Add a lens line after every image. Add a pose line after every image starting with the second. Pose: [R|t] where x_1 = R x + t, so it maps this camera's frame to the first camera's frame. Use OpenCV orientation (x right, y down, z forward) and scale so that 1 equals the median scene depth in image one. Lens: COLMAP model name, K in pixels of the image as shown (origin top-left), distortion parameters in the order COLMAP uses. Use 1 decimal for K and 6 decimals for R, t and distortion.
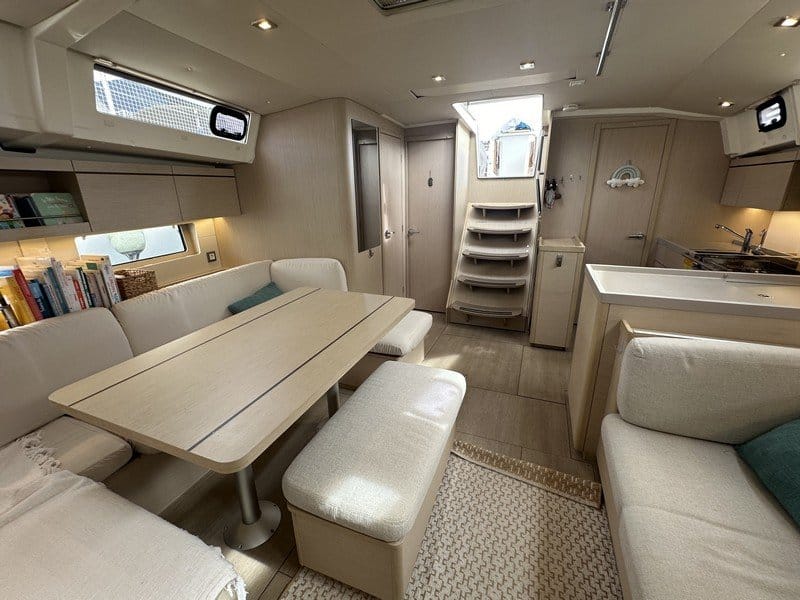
lens RADIAL K [[340.8, 0, 400.0], [0, 340.8, 300.0], [0, 0, 1]] dist [-0.000399, 0.000004]
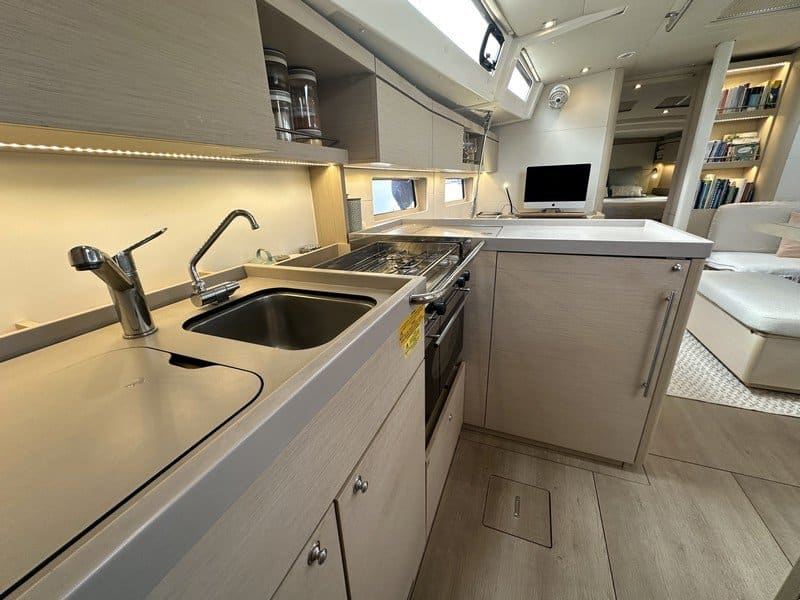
lens RADIAL K [[320.4, 0, 399.3], [0, 320.4, 299.0], [0, 0, 1]] dist [-0.001248, 0.000079]
pose [[-0.998460, 0.050981, 0.021868, 0.744180], [0.053609, 0.785415, 0.616644, -0.262655], [0.014261, 0.616867, -0.786938, 1.055813]]
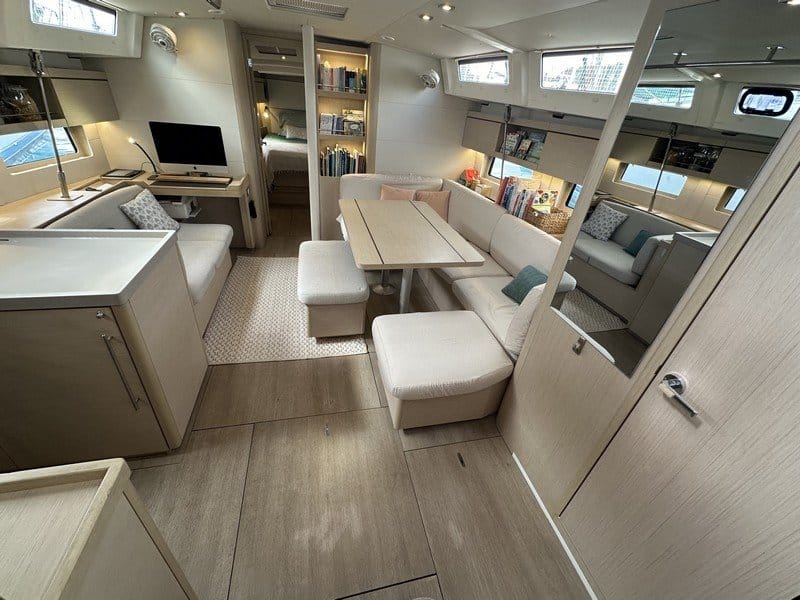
lens RADIAL K [[331.2, 0, 398.8], [0, 331.2, 299.3], [0, 0, 1]] dist [-0.001013, -0.000138]
pose [[-0.813992, 0.249683, -0.524476, 0.343543], [-0.257446, 0.654314, 0.711052, -0.461536], [0.520710, 0.713815, -0.468327, 1.135669]]
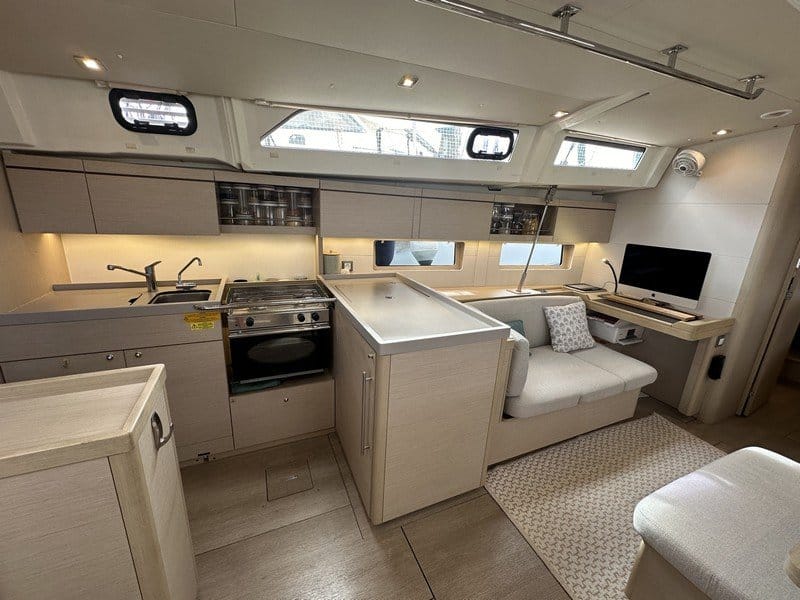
lens RADIAL K [[324.2, 0, 400.0], [0, 324.2, 300.0], [0, 0, 1]] dist [-0.000782, -0.000088]
pose [[-0.719012, -0.206480, 0.663617, 0.118205], [0.181694, 0.865795, 0.466247, -0.325833], [-0.670827, 0.455813, -0.585001, 0.959606]]
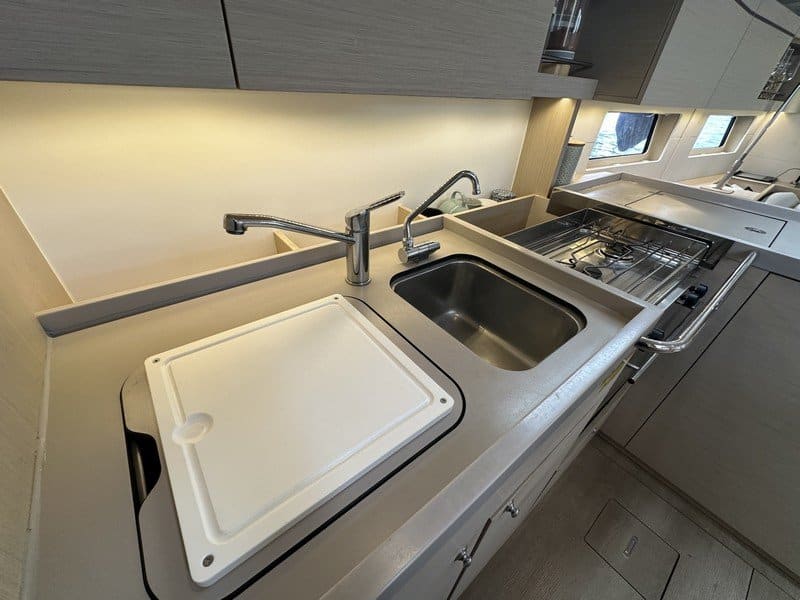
lens RADIAL K [[322.3, 0, 399.3], [0, 322.3, 299.3], [0, 0, 1]] dist [-0.000877, 0.000029]
pose [[-0.867558, -0.311674, 0.387559, 0.795411], [0.111013, 0.638251, 0.761782, -0.292352], [-0.484788, 0.703914, -0.519120, 1.021654]]
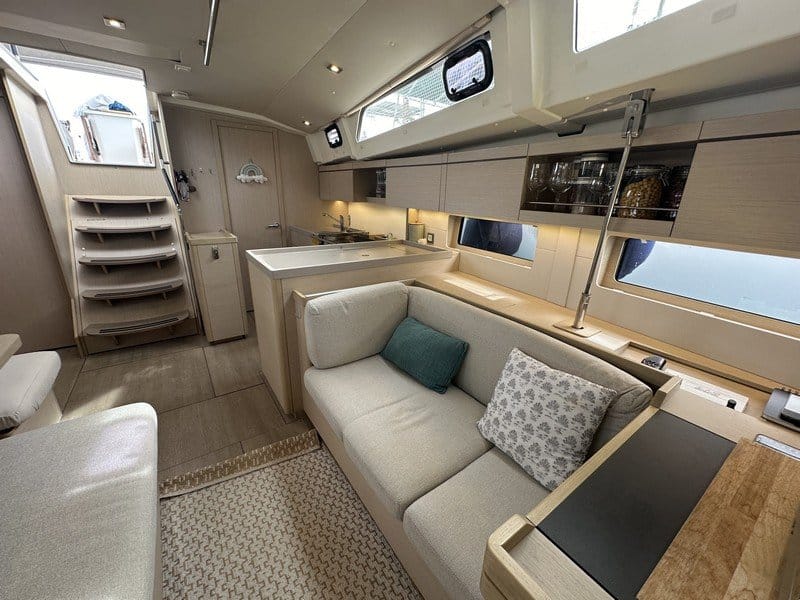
lens RADIAL K [[320.4, 0, 399.3], [0, 320.4, 299.0], [0, 0, 1]] dist [-0.001248, 0.000079]
pose [[0.544250, -0.234926, 0.805358, -0.025569], [0.225889, 0.965573, 0.129008, 0.014859], [-0.807939, 0.111708, 0.578581, 0.038040]]
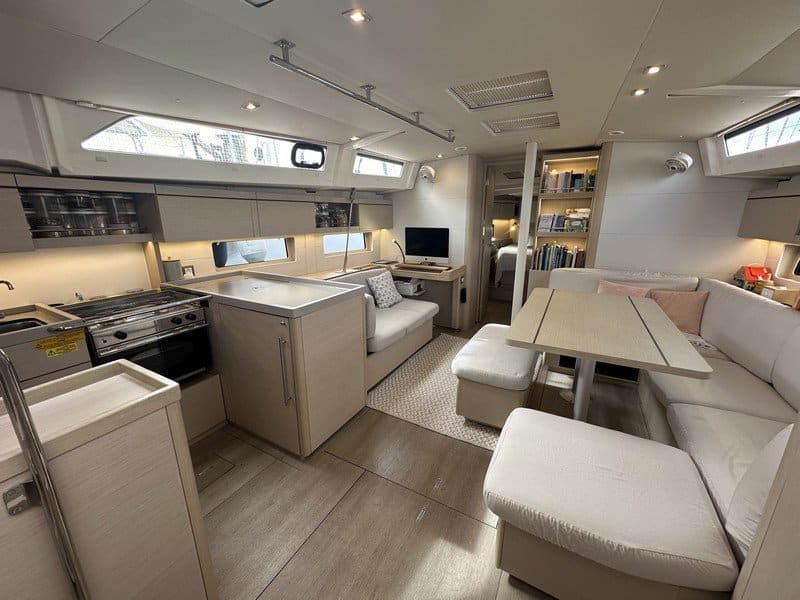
lens RADIAL K [[320.4, 0, 399.3], [0, 320.4, 299.0], [0, 0, 1]] dist [-0.001248, 0.000079]
pose [[-0.992152, -0.013886, 0.124266, 0.152954], [0.056035, 0.839058, 0.541149, -0.392726], [-0.111781, 0.543865, -0.831694, 1.195212]]
